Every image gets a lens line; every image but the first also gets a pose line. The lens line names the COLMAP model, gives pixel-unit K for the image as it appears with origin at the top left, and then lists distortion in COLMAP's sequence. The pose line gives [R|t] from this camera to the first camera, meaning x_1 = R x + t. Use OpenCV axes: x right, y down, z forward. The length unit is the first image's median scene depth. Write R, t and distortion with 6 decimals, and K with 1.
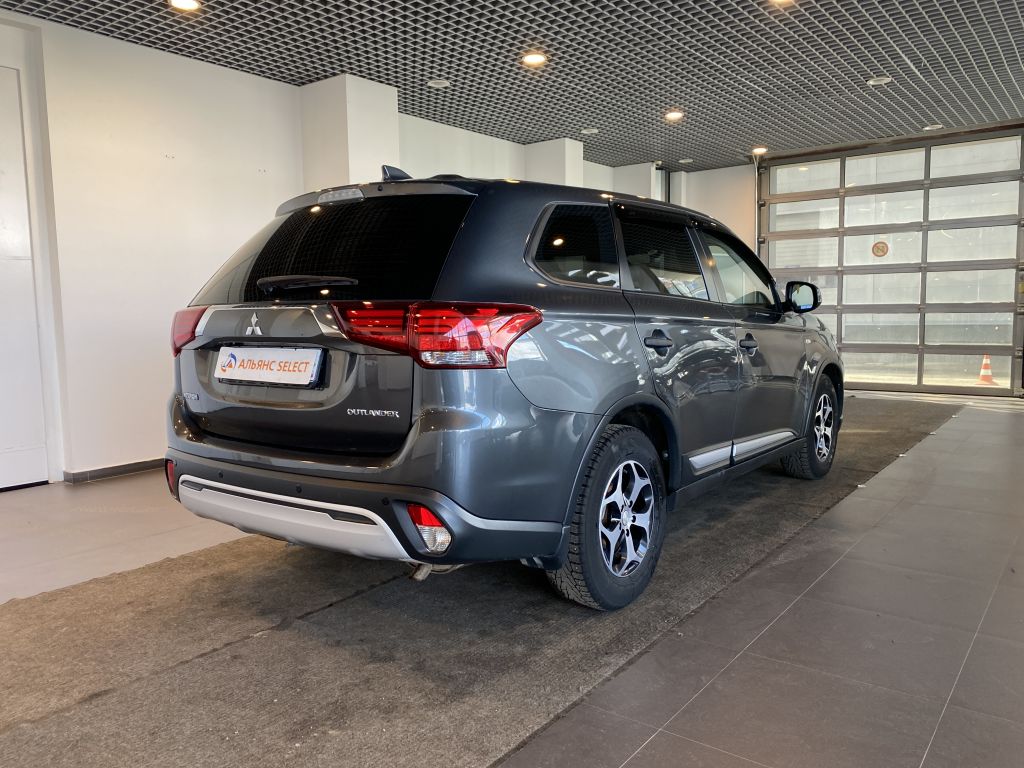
lens RADIAL K [[792.3, 0, 512.0], [0, 792.3, 384.0], [0, 0, 1]] dist [0.008946, -0.000178]
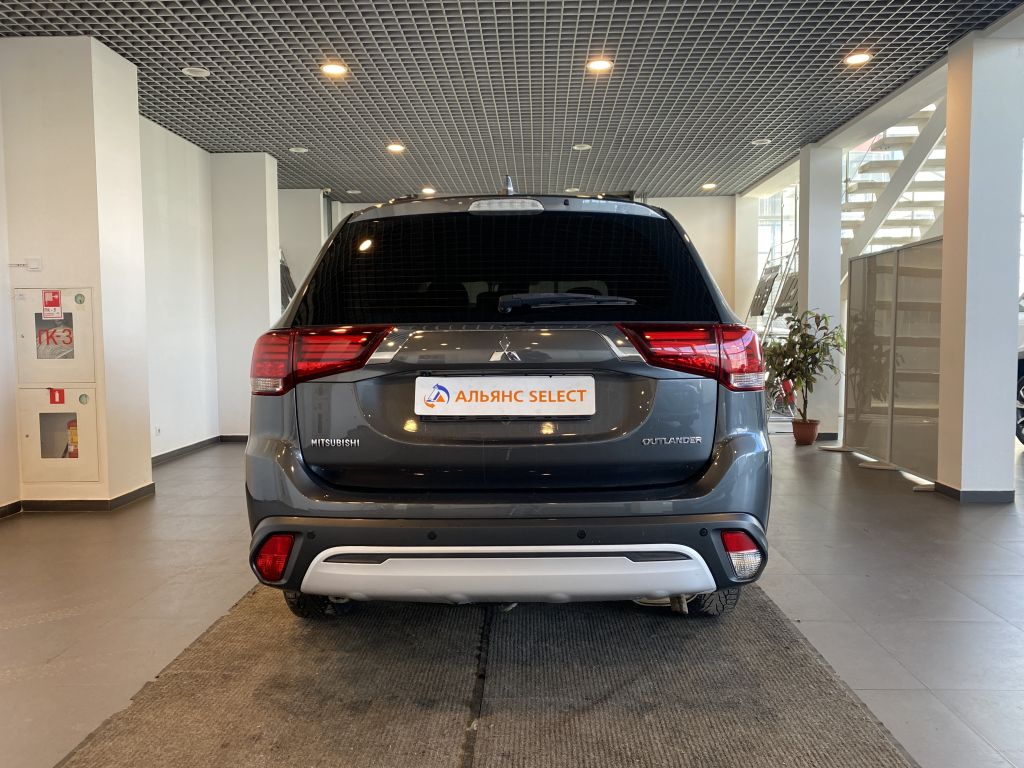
lens RADIAL K [[792.3, 0, 512.0], [0, 792.3, 384.0], [0, 0, 1]] dist [0.008946, -0.000178]
pose [[0.806969, -0.025921, 0.590024, -0.661595], [0.049922, 0.998455, -0.024415, -0.013308], [-0.588480, 0.049157, 0.807016, 0.259446]]
